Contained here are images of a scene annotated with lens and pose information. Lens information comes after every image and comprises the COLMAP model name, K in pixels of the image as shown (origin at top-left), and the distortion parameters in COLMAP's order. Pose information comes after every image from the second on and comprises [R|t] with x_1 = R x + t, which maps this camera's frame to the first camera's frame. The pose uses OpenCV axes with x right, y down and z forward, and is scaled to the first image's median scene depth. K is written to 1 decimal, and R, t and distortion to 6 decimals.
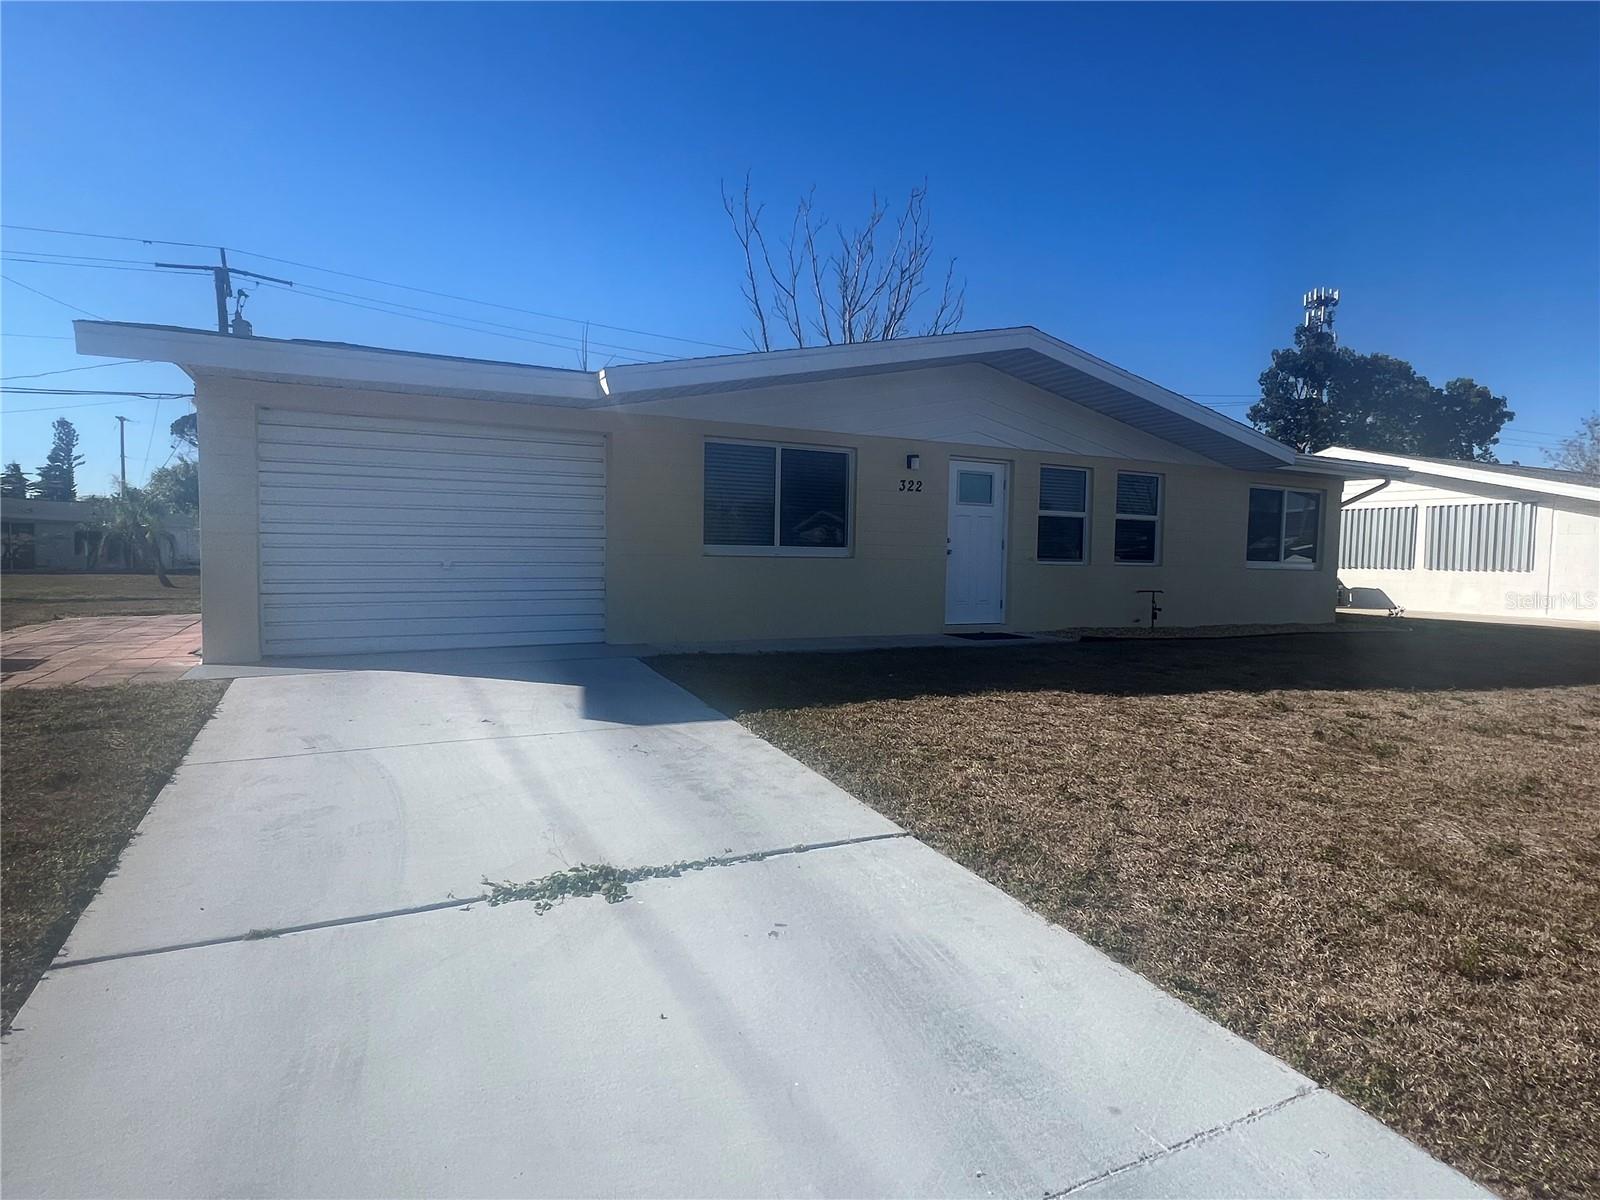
lens RADIAL K [[843.0, 0, 800.0], [0, 843.0, 600.0], [0, 0, 1]] dist [0.011839, -0.000342]
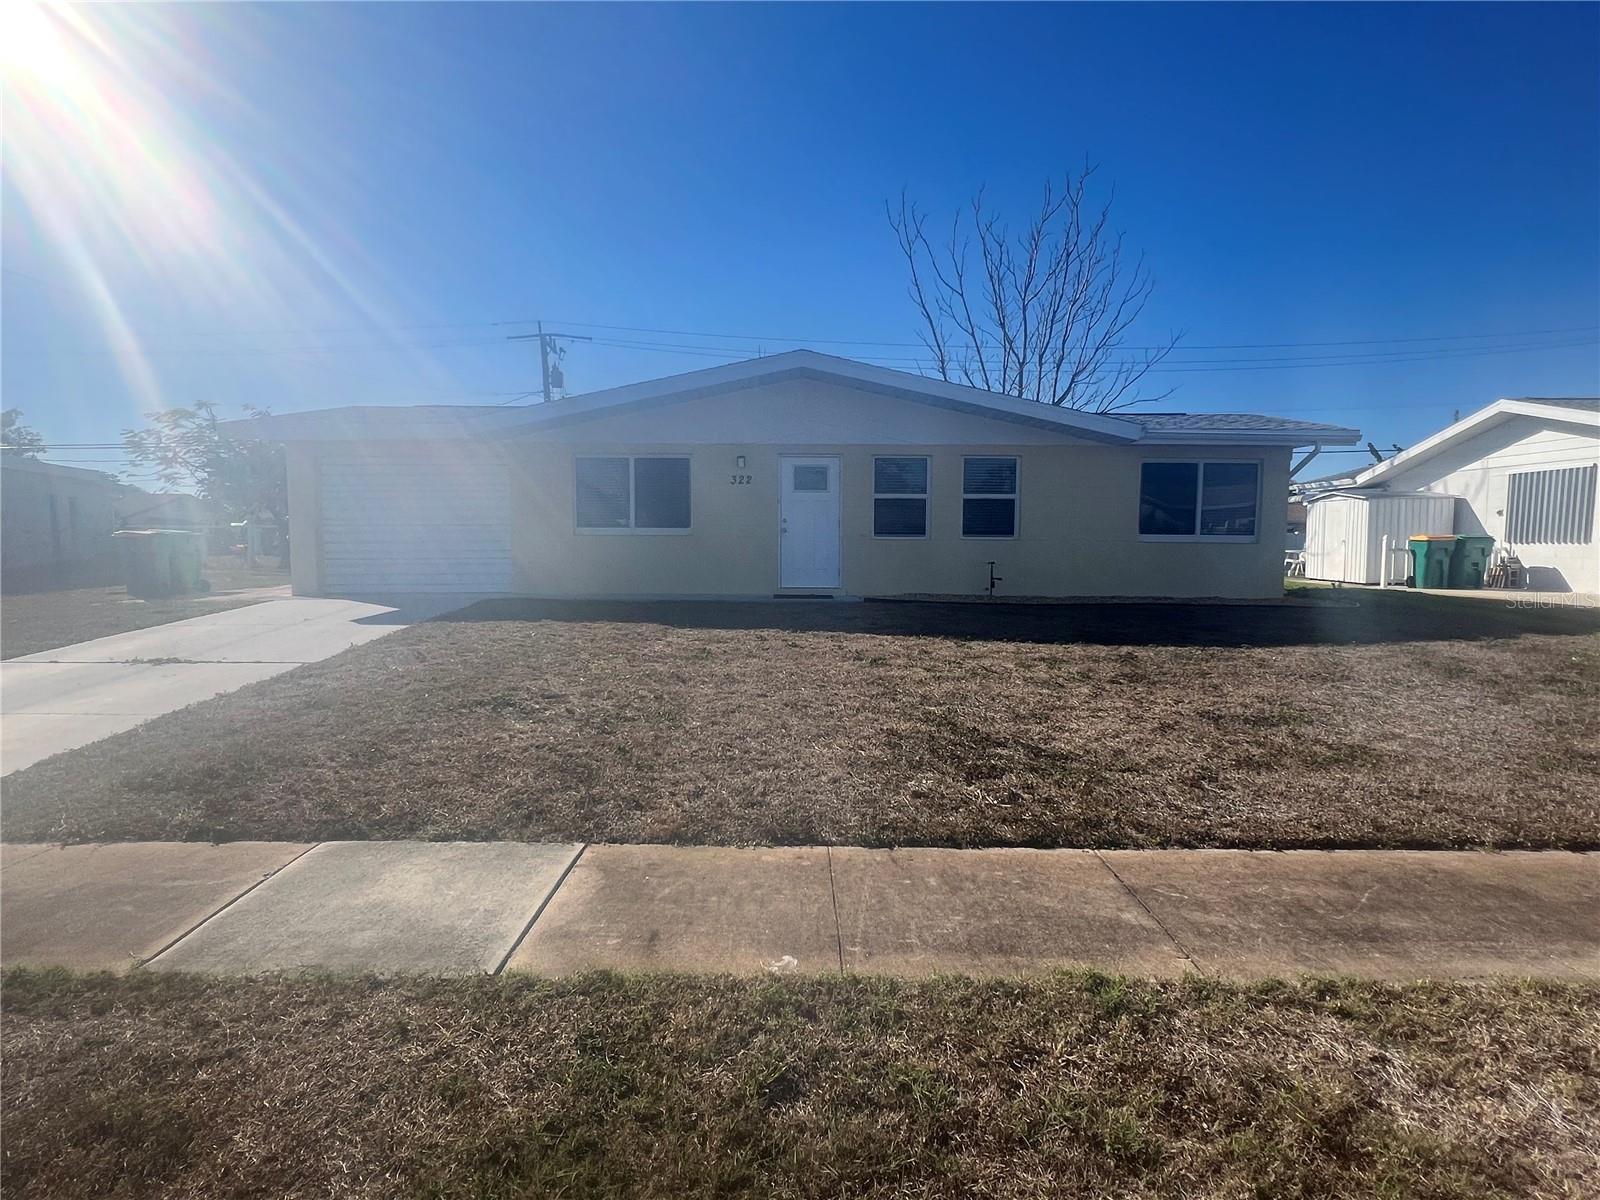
lens RADIAL K [[843.0, 0, 800.0], [0, 843.0, 600.0], [0, 0, 1]] dist [0.011839, -0.000342]
pose [[0.900703, 0.017502, -0.434082, 0.688794], [-0.011956, 0.999808, 0.015503, 0.025710], [0.434270, -0.008774, 0.900740, -0.118381]]
